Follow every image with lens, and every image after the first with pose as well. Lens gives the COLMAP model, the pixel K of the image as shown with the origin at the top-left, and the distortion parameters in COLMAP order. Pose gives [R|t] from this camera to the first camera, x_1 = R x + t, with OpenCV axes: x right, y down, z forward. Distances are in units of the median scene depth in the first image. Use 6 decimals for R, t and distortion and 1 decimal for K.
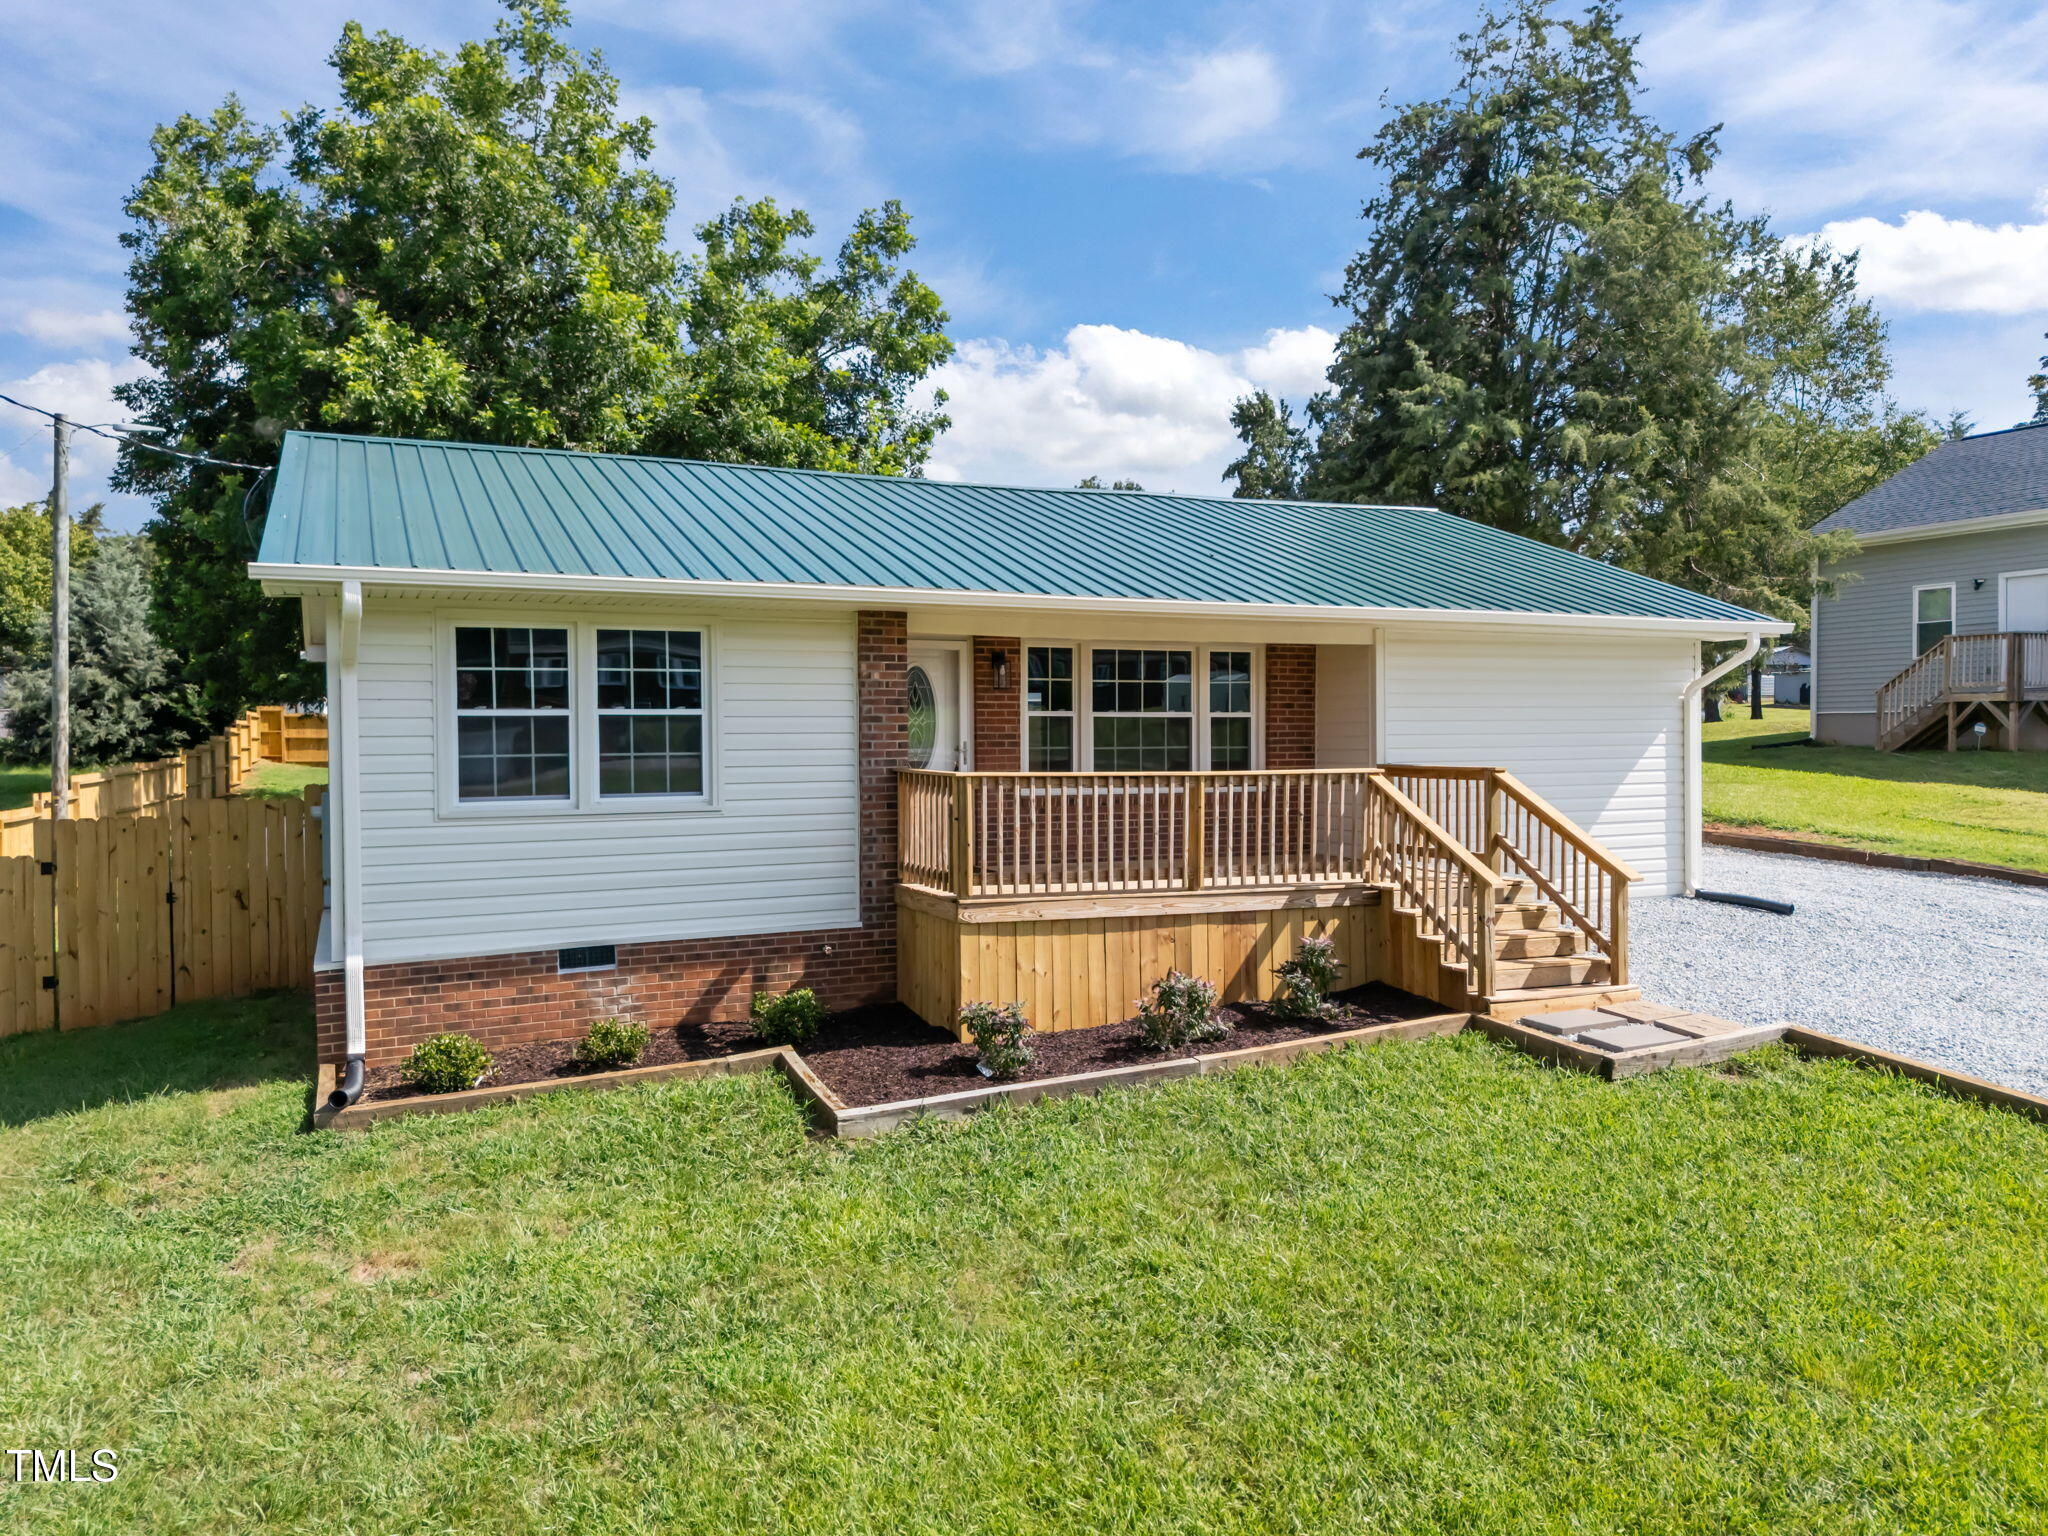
lens RADIAL K [[1532.0, 0, 1025.8], [0, 1532.0, 752.7], [0, 0, 1]] dist [0.072612, -0.067871]
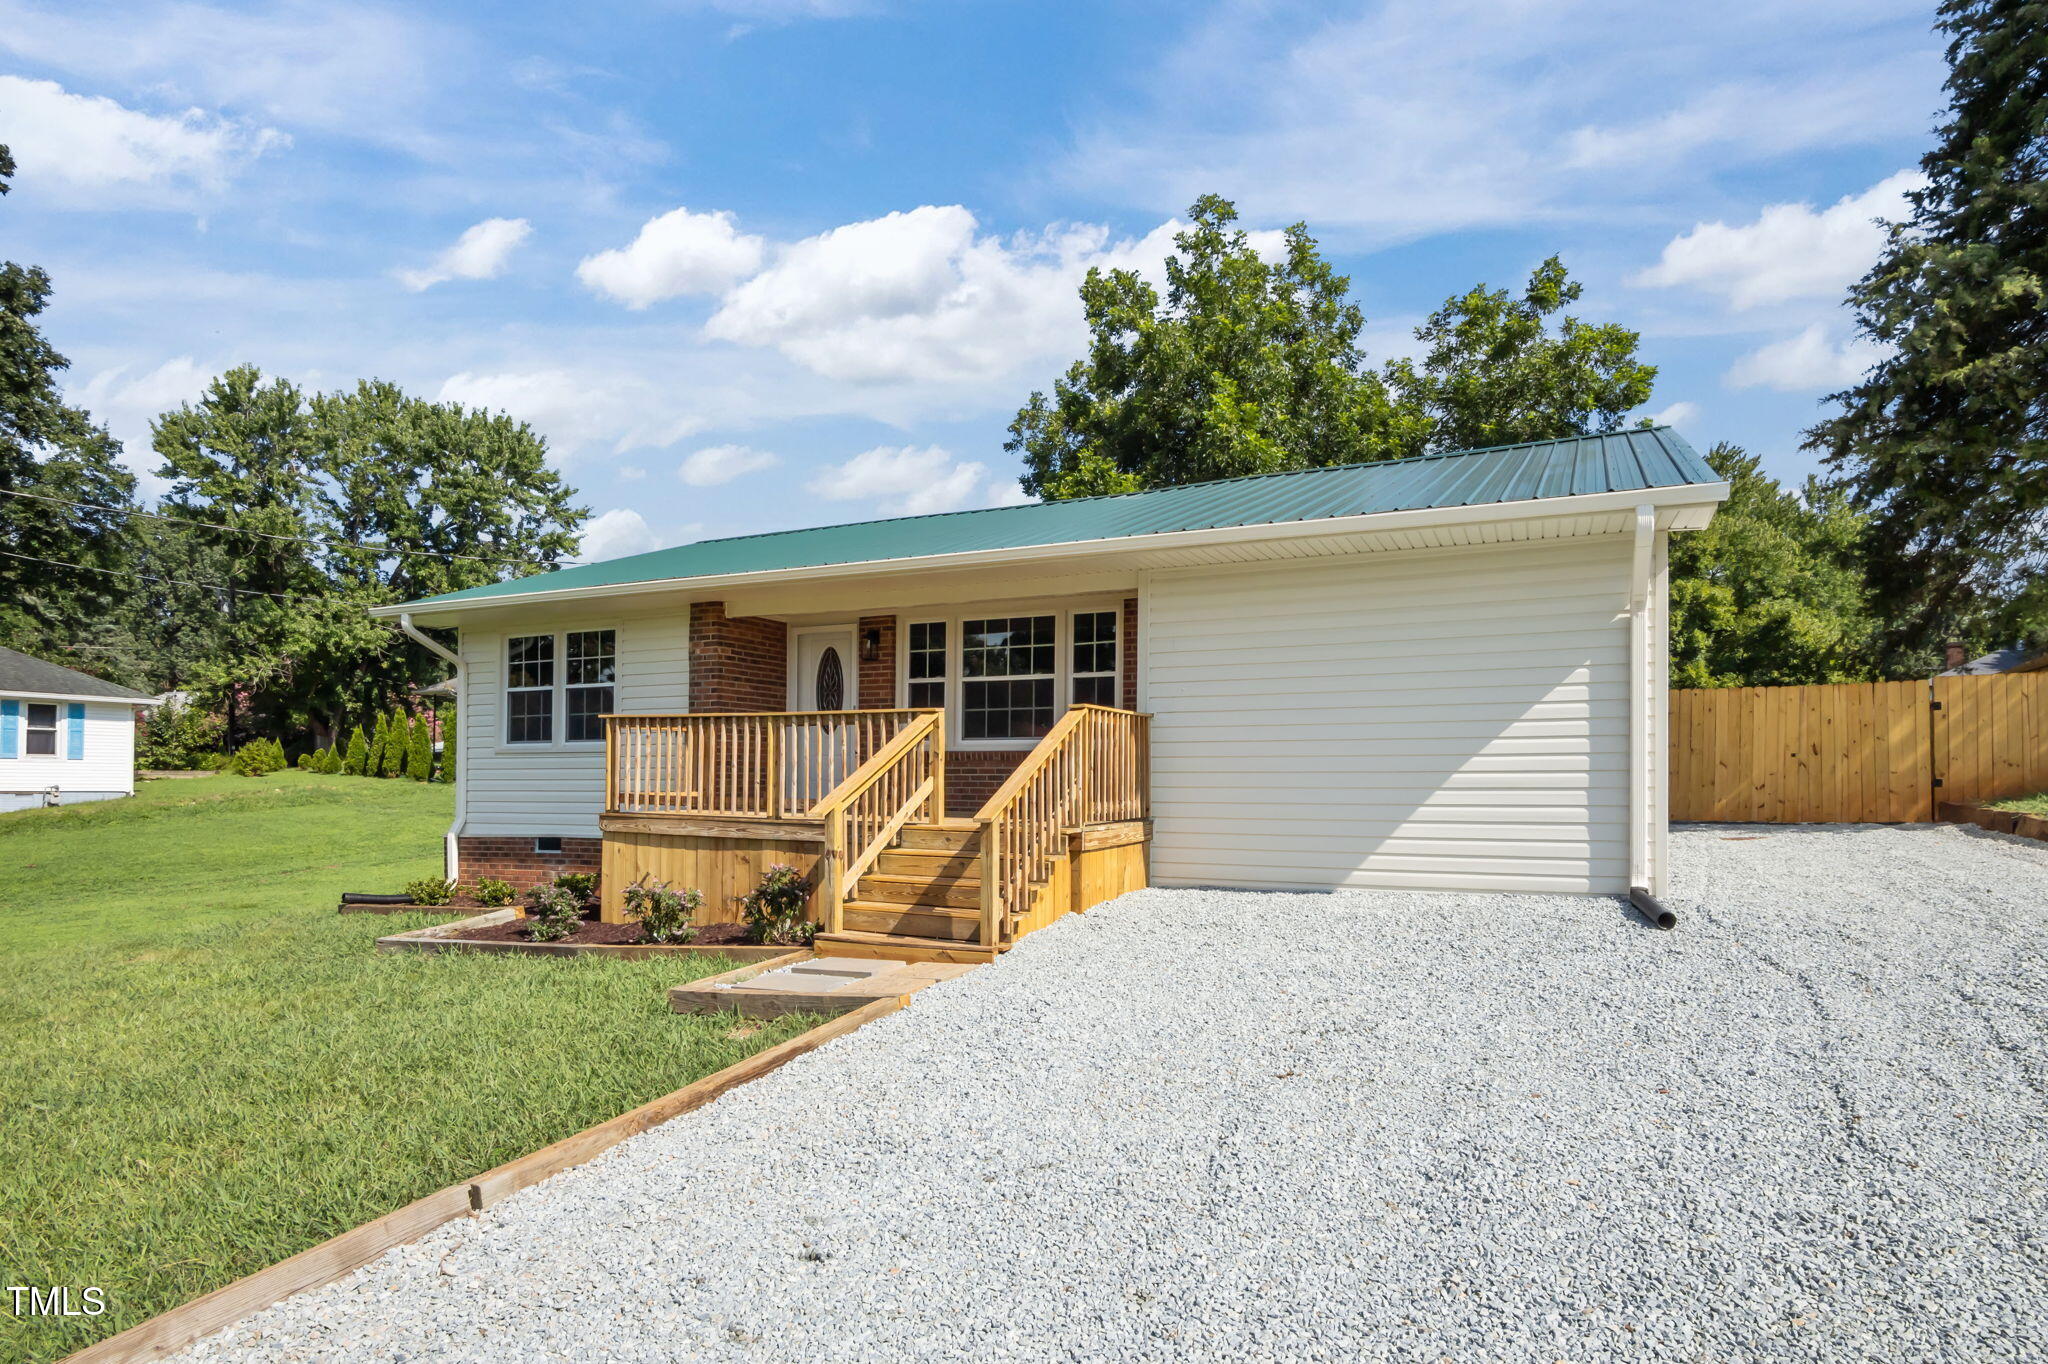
lens RADIAL K [[1121.6, 0, 1024.9], [0, 1121.6, 787.4], [0, 0, 1]] dist [0.000017, -0.003812]
pose [[0.636991, 0.013700, -0.770749, 0.852540], [-0.016139, 0.999860, 0.004435, 0.059734], [0.770702, 0.009614, 0.637123, 0.616712]]
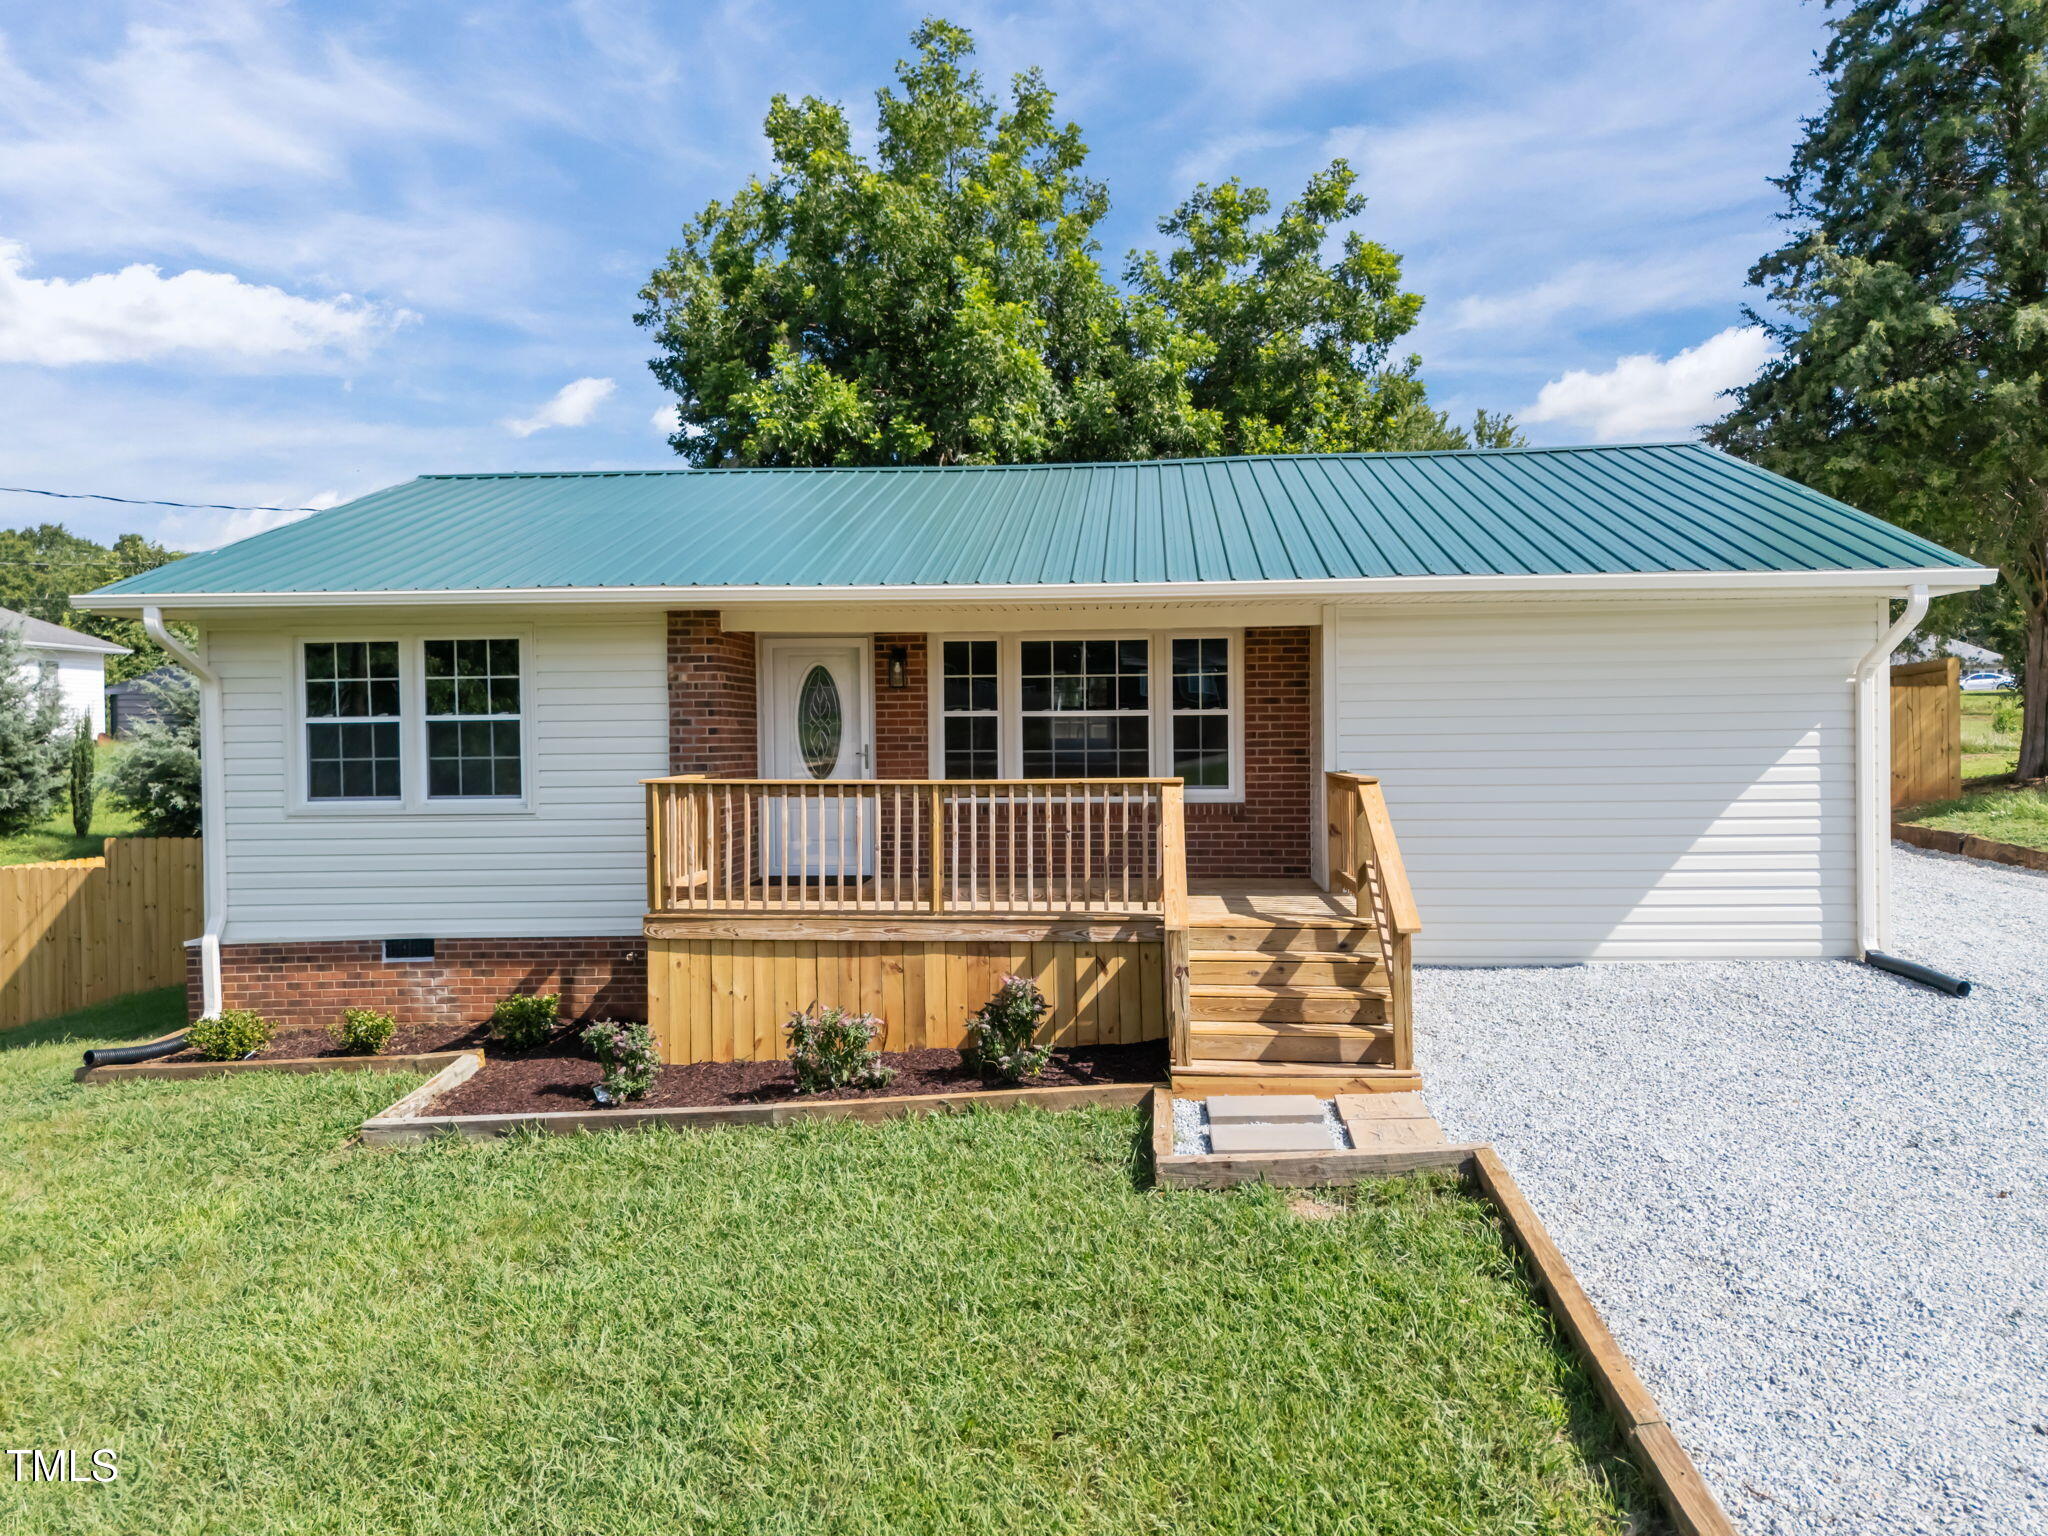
lens RADIAL K [[1532.0, 0, 1016.1], [0, 1532.0, 760.3], [0, 0, 1]] dist [0.072612, -0.067871]
pose [[0.878671, 0.004009, -0.477411, 0.566626], [-0.000540, 0.999972, 0.007404, -0.005274], [0.477428, -0.006248, 0.878649, 0.249611]]
